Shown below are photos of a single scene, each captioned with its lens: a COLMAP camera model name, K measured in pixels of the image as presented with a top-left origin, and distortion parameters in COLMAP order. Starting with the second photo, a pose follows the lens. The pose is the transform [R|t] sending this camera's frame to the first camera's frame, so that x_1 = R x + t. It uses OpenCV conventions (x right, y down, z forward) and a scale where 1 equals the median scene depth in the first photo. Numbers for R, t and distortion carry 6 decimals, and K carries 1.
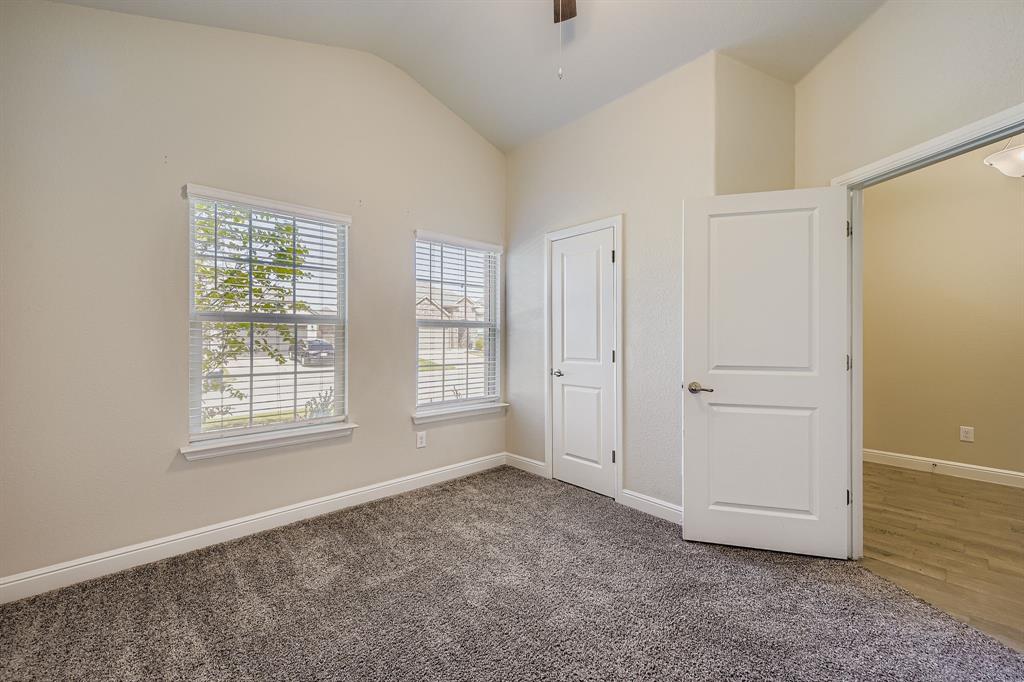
lens RADIAL K [[410.2, 0, 508.1], [0, 410.2, 337.0], [0, 0, 1]] dist [0.000285, -0.000161]
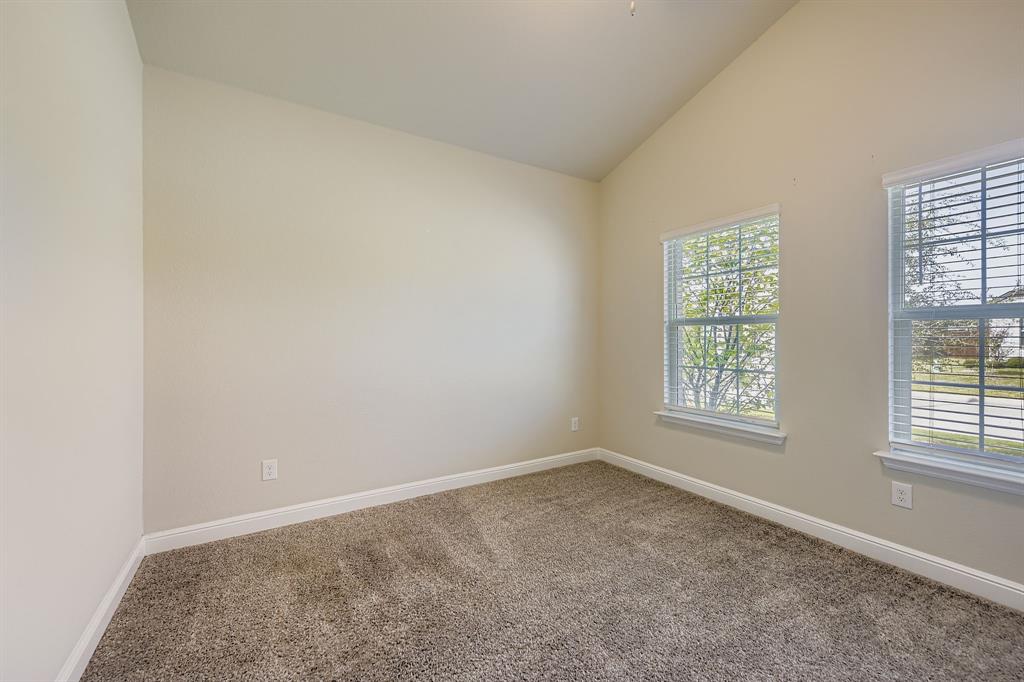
lens RADIAL K [[410.2, 0, 508.1], [0, 410.2, 337.0], [0, 0, 1]] dist [0.000285, -0.000161]
pose [[-0.196806, 0.000311, -0.980442, 0.662650], [0.004337, 0.999990, -0.000553, -0.001597], [0.980433, -0.004361, -0.196806, 0.627932]]
